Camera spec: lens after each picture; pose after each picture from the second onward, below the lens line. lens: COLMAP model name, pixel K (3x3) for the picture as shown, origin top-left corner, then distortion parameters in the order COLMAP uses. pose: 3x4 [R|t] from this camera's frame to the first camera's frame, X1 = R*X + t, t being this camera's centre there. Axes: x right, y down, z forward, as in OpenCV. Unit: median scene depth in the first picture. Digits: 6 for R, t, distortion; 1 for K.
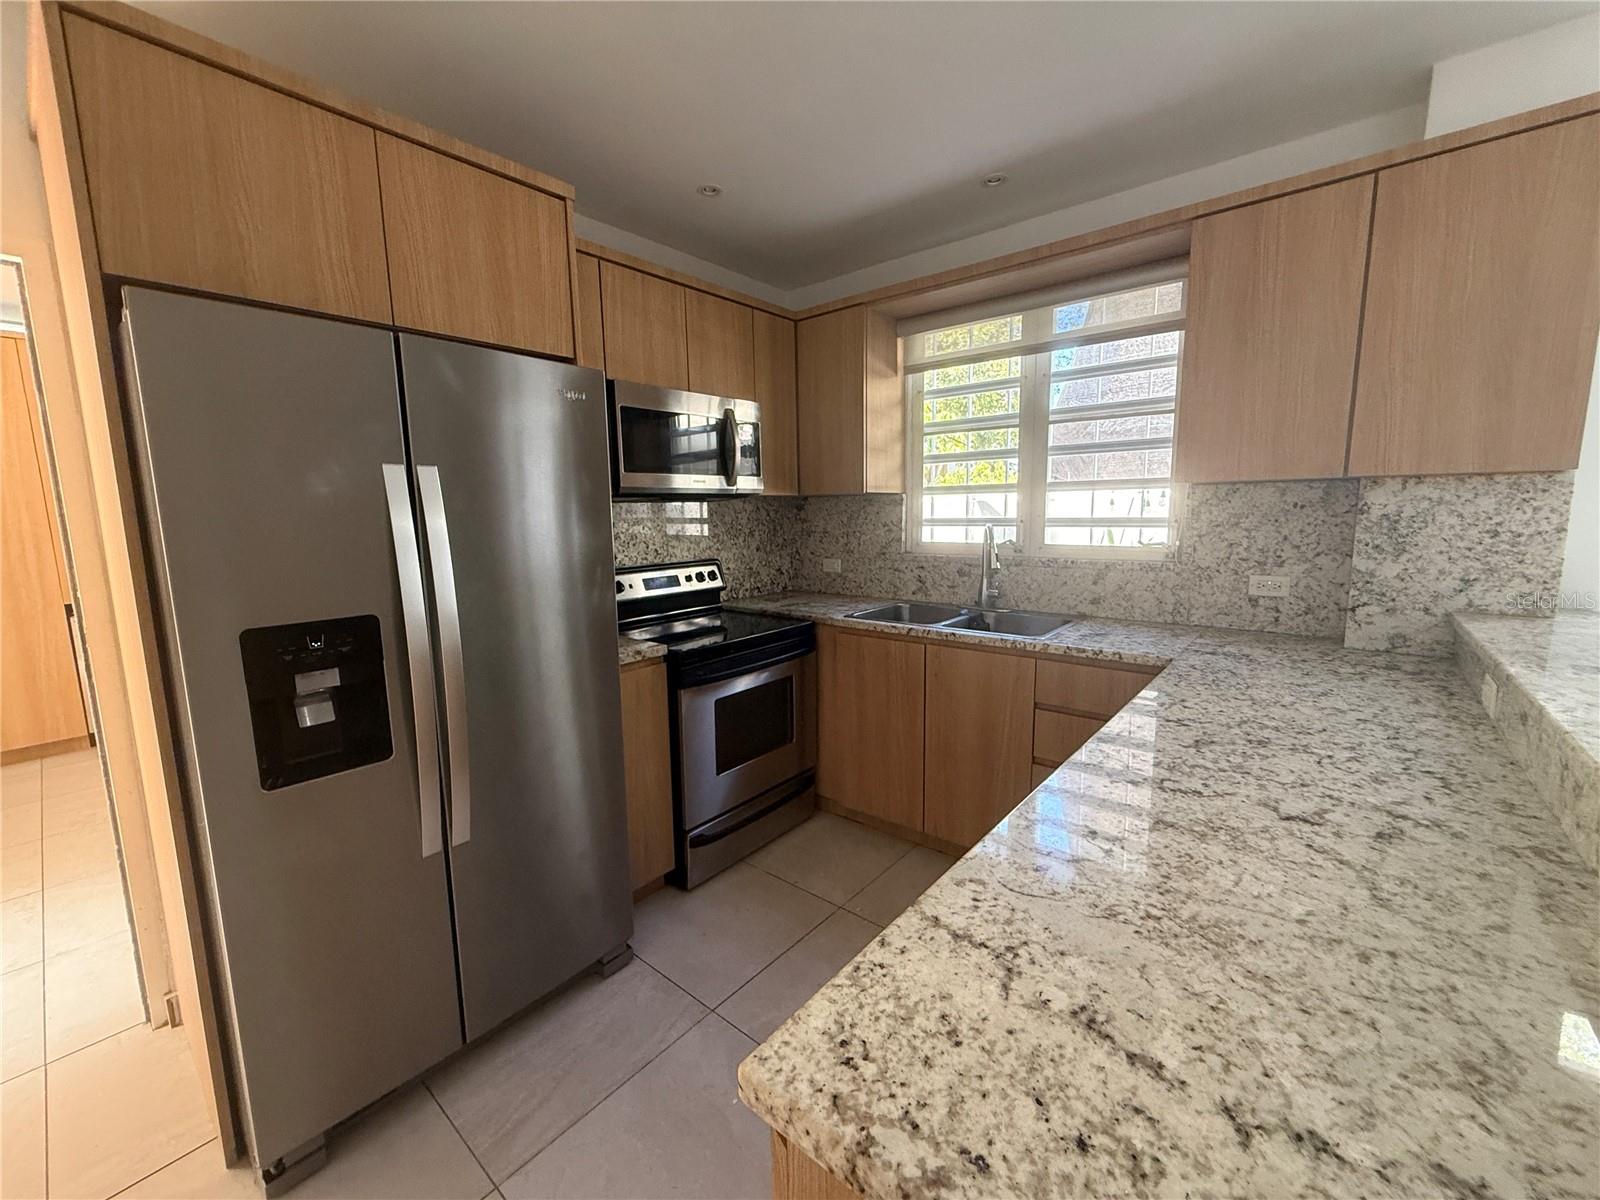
lens RADIAL K [[638.2, 0, 797.7], [0, 638.2, 599.0], [0, 0, 1]] dist [-0.001663, 0.000639]
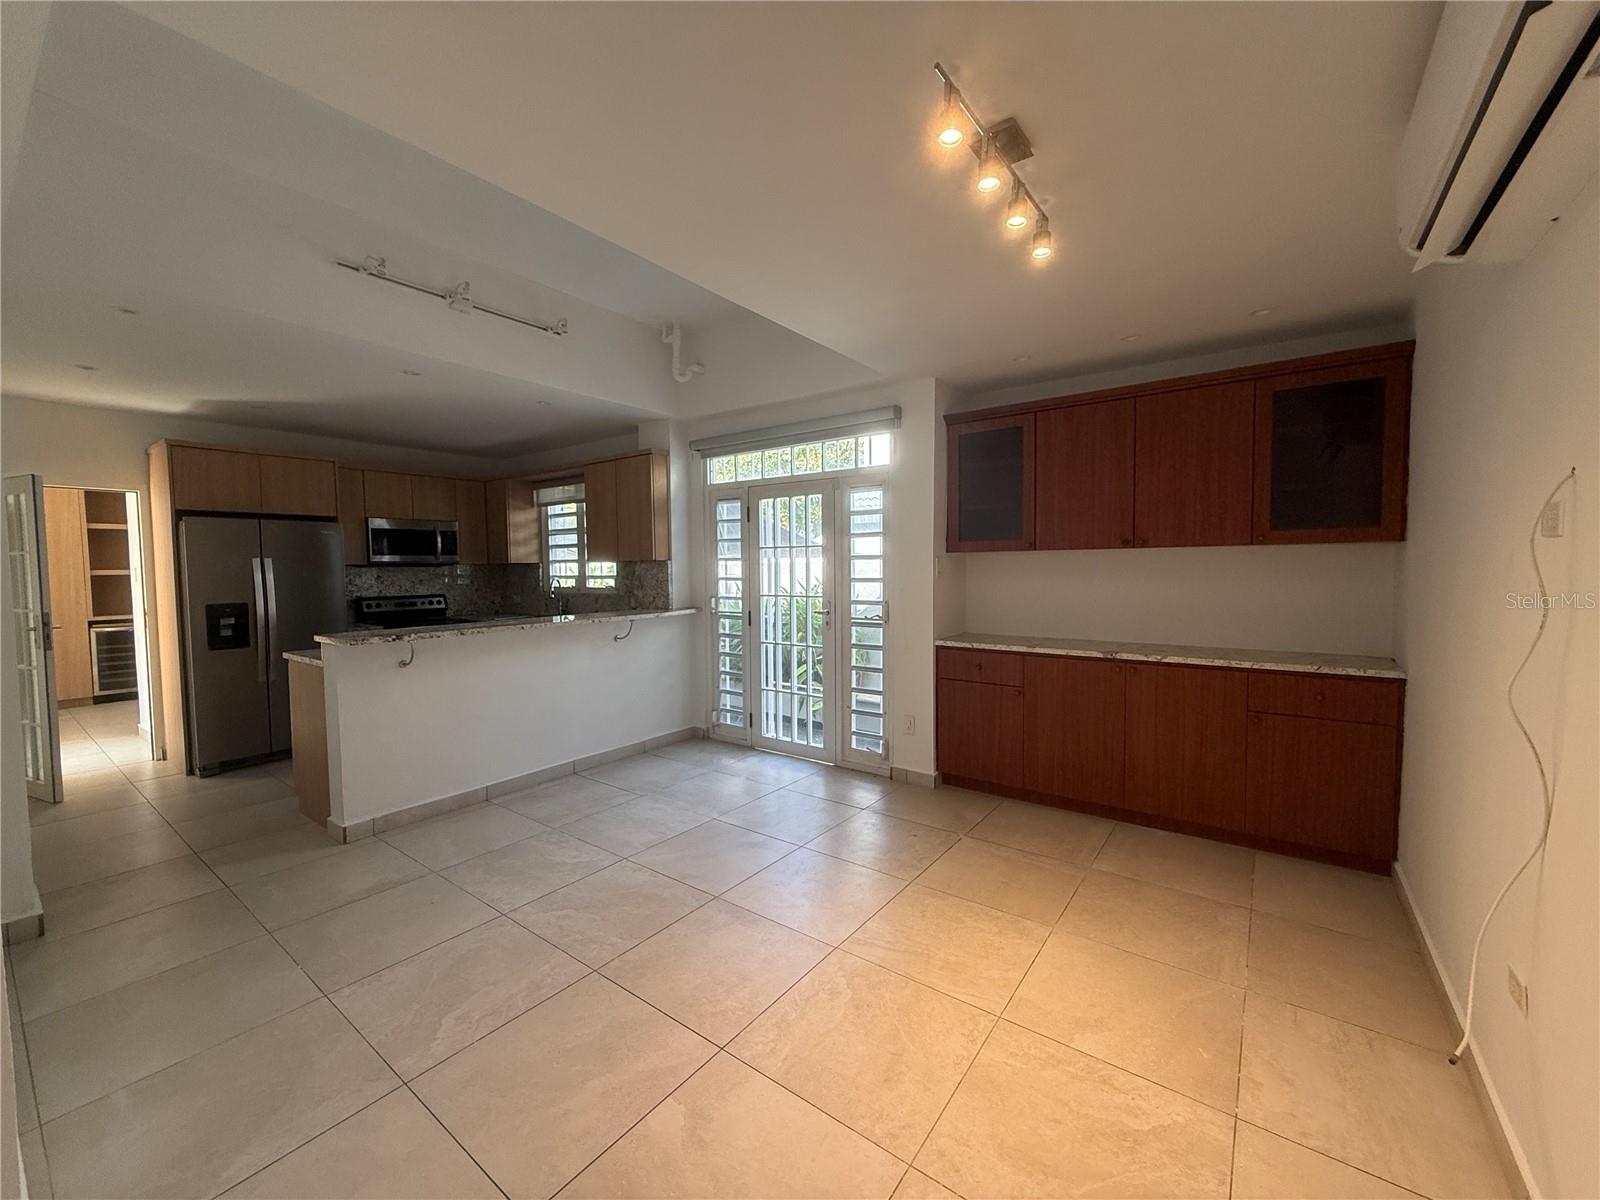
lens RADIAL K [[638.2, 0, 797.7], [0, 638.2, 599.0], [0, 0, 1]] dist [-0.001663, 0.000639]
pose [[0.998191, 0.002785, 0.060066, 1.192606], [0.002647, 0.995923, -0.090165, 0.186584], [-0.060072, 0.090160, 0.994114, -1.477183]]
